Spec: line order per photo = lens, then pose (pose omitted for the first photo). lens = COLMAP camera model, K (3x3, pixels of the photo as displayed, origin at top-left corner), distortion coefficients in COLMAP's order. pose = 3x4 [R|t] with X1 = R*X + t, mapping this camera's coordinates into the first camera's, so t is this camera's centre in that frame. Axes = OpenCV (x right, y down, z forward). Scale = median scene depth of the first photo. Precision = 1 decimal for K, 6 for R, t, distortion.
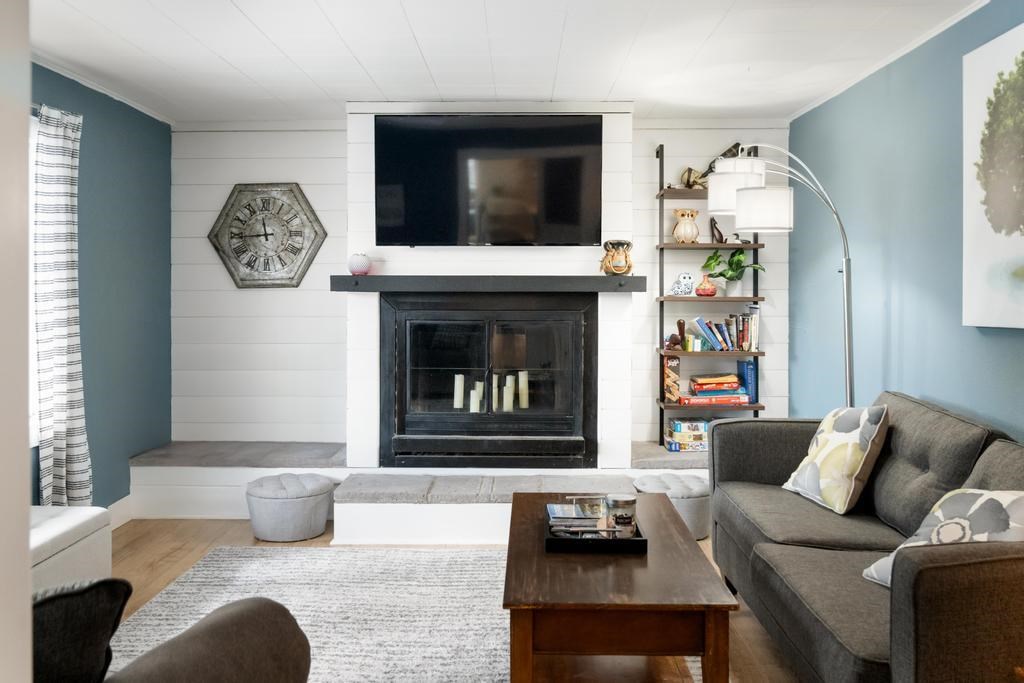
lens RADIAL K [[885.6, 0, 500.9], [0, 885.6, 296.8], [0, 0, 1]] dist [-0.016358, 0.002461]
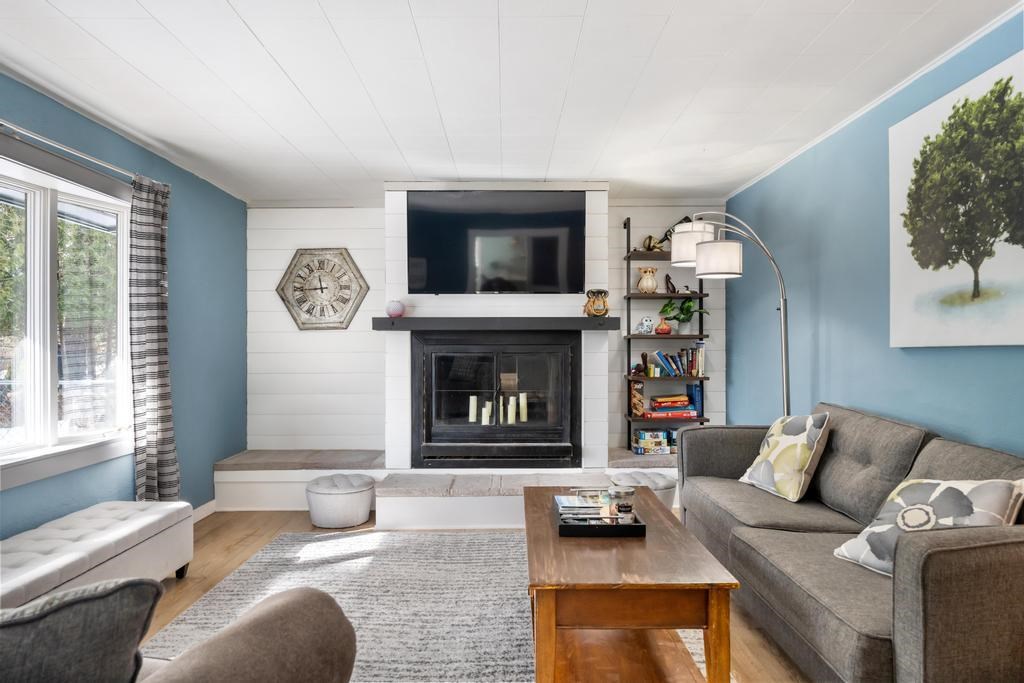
lens RADIAL K [[650.6, 0, 512.0], [0, 650.6, 341.9], [0, 0, 1]] dist [-0.006612, -0.000867]
pose [[0.999748, -0.004325, 0.022019, -0.021313], [0.004402, 0.999984, -0.003459, 0.024675], [-0.022004, 0.003555, 0.999752, 0.102948]]
